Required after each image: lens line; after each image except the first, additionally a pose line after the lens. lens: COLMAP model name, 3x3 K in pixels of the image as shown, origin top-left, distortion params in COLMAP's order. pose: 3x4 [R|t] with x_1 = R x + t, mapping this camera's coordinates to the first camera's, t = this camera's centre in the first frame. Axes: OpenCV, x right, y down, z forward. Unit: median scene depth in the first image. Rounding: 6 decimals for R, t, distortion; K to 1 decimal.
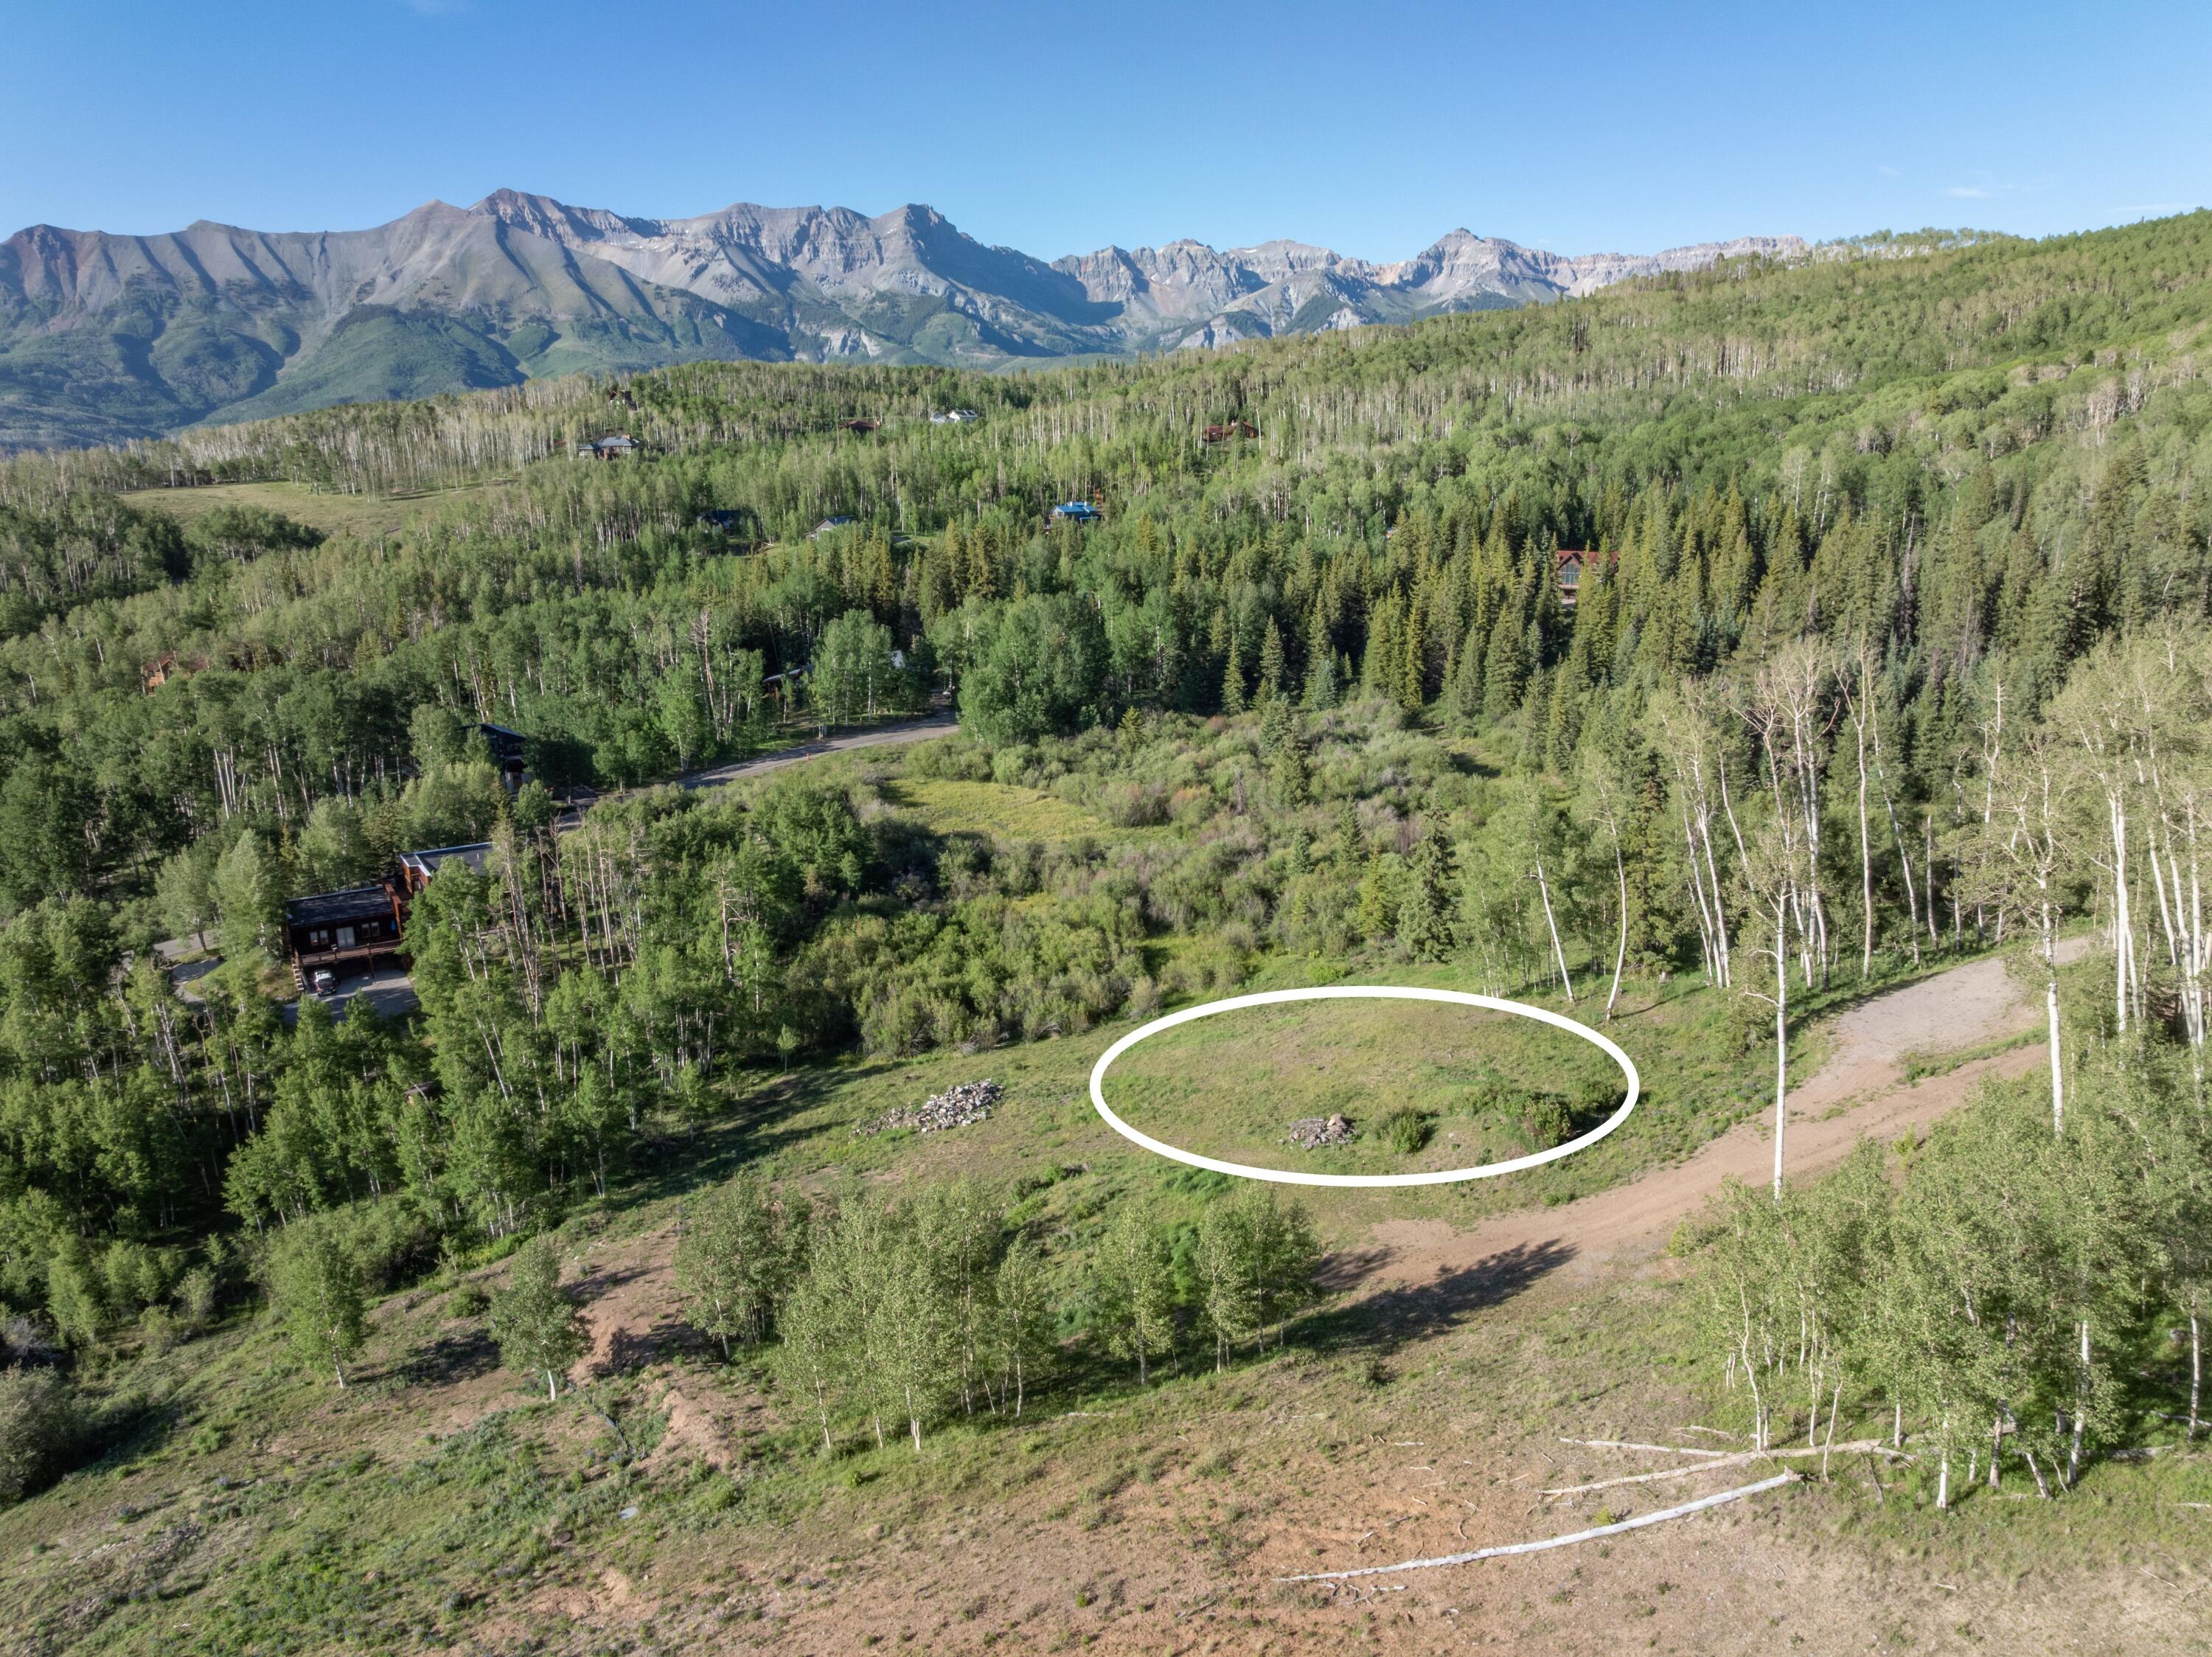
lens RADIAL K [[1559.7, 0, 1101.6], [0, 1559.7, 832.5], [0, 0, 1]] dist [-0.045089, 0.021254]
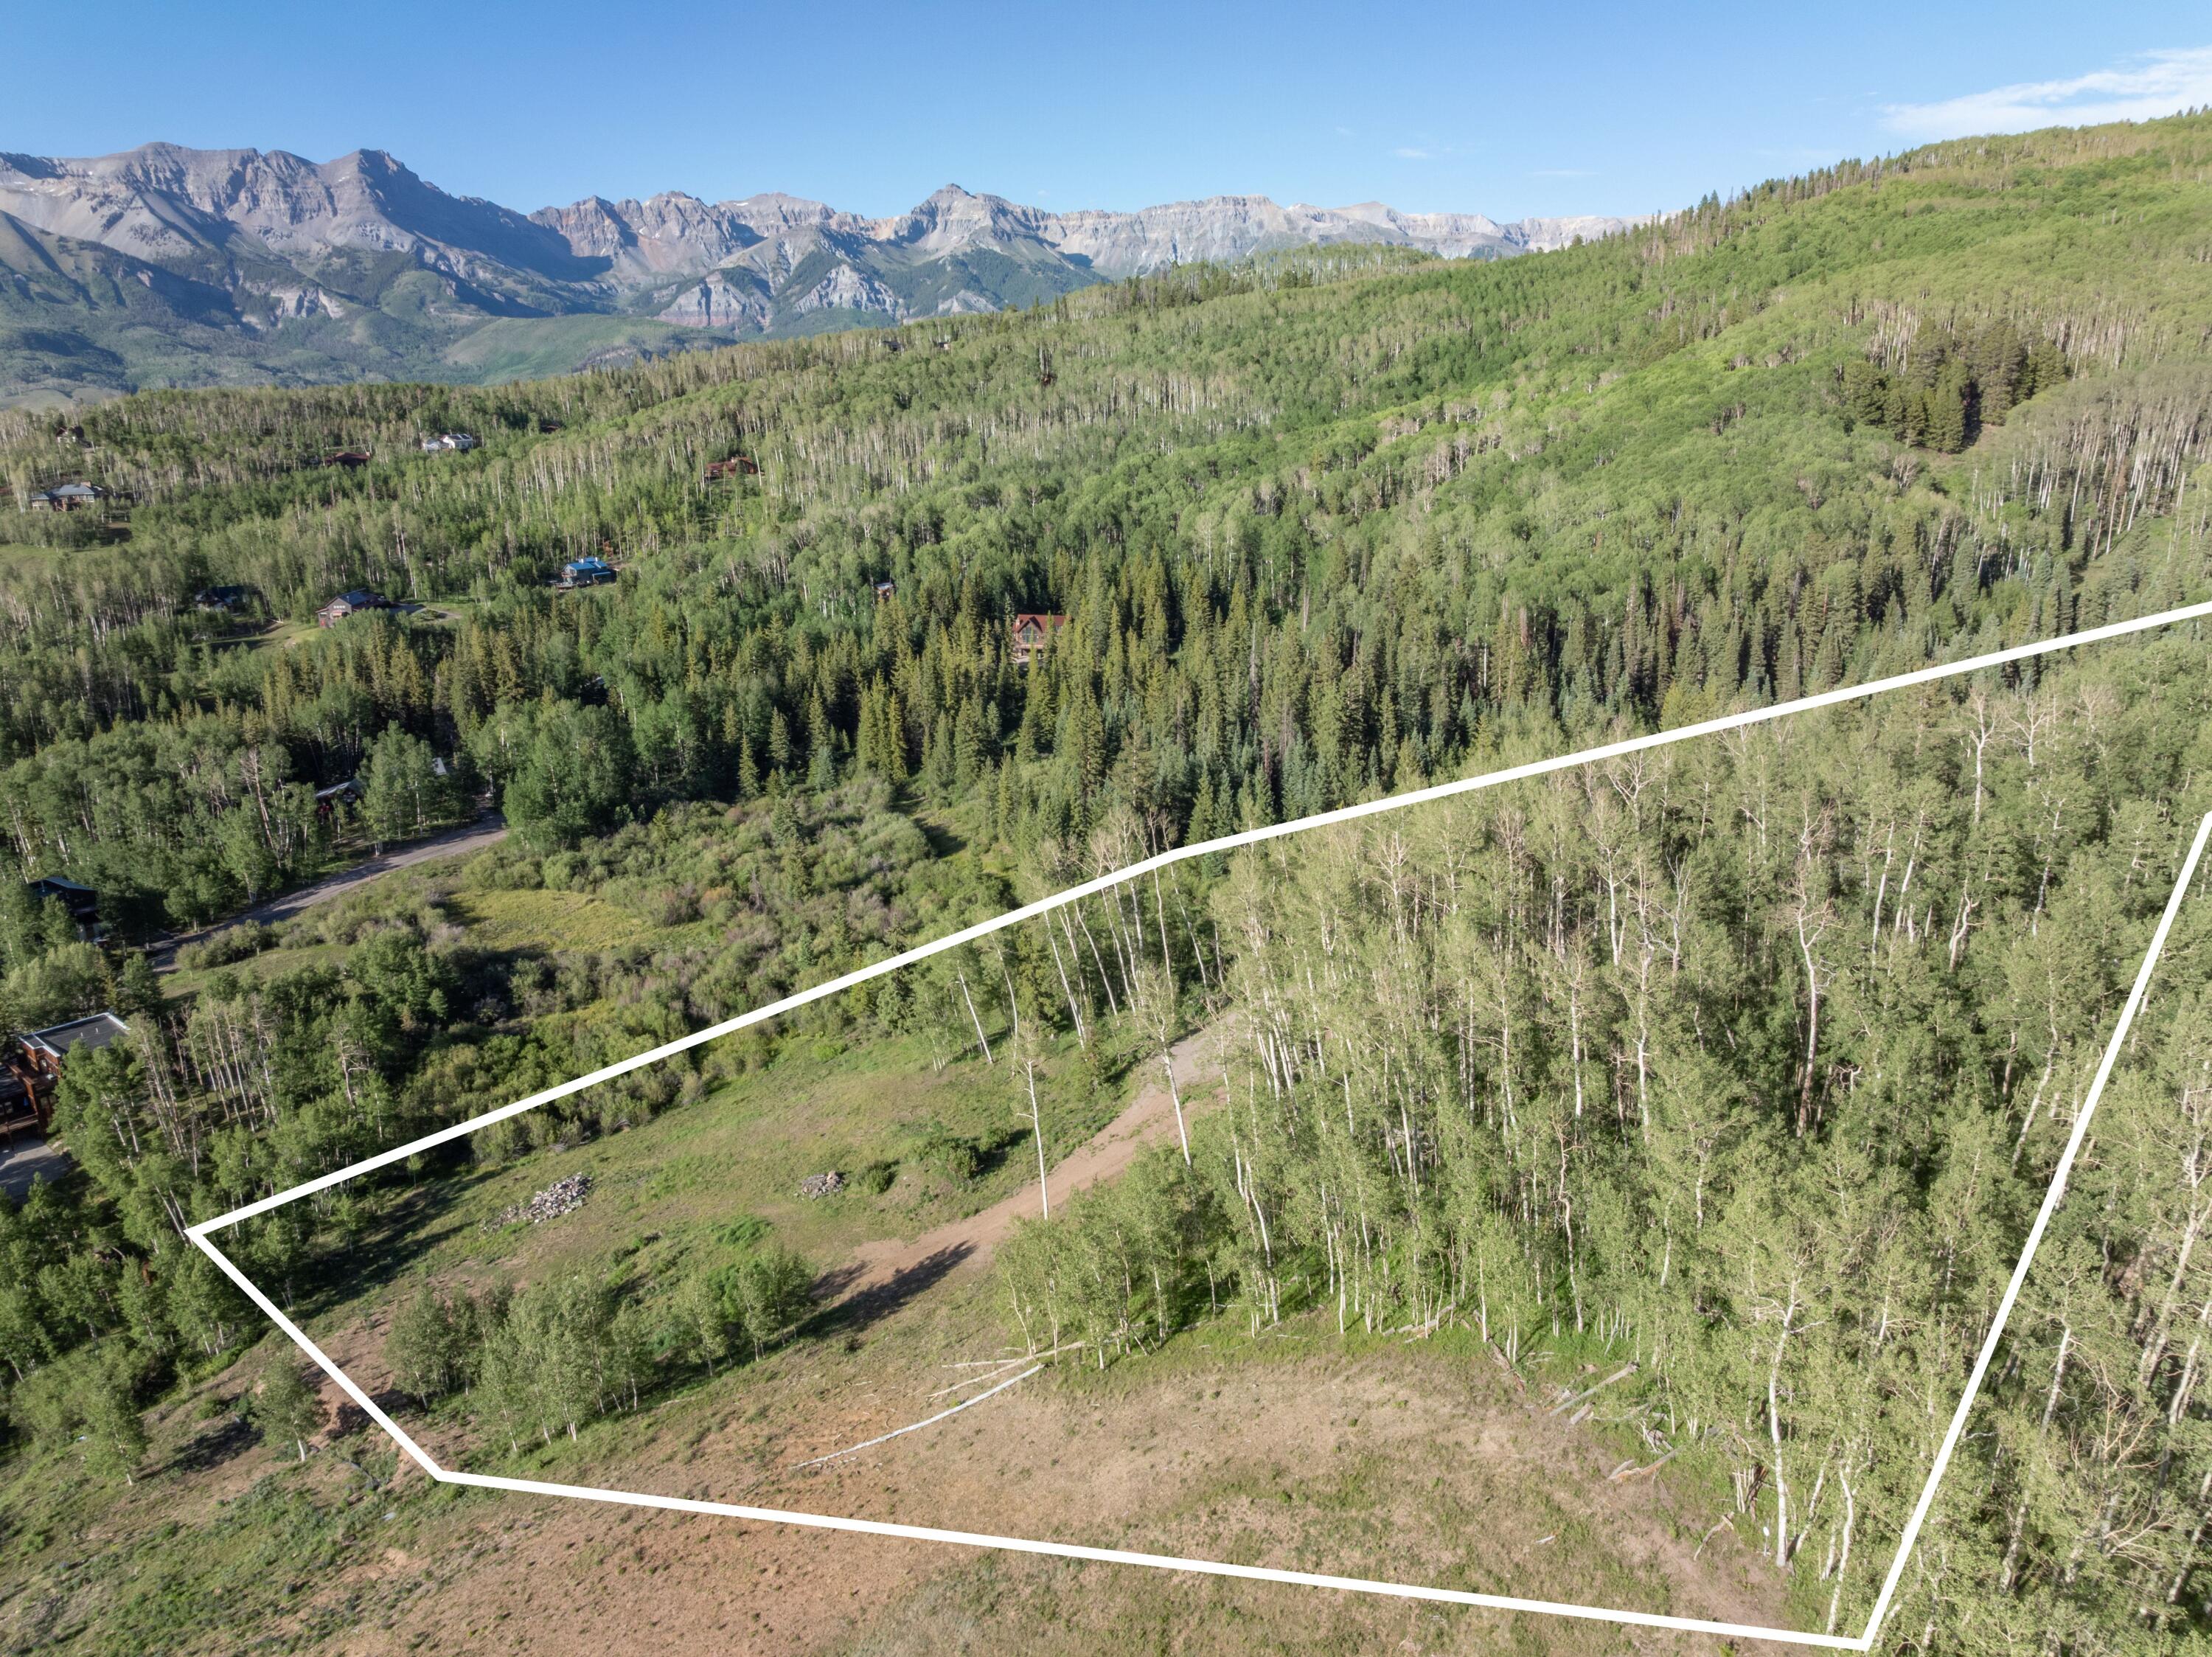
lens RADIAL K [[1559.7, 0, 1102.8], [0, 1559.7, 832.7], [0, 0, 1]] dist [-0.045089, 0.021254]
pose [[0.954417, -0.091242, 0.284190, 0.003187], [0.082981, 0.995707, 0.041001, -0.089129], [-0.286711, -0.015549, 0.957891, -0.242018]]
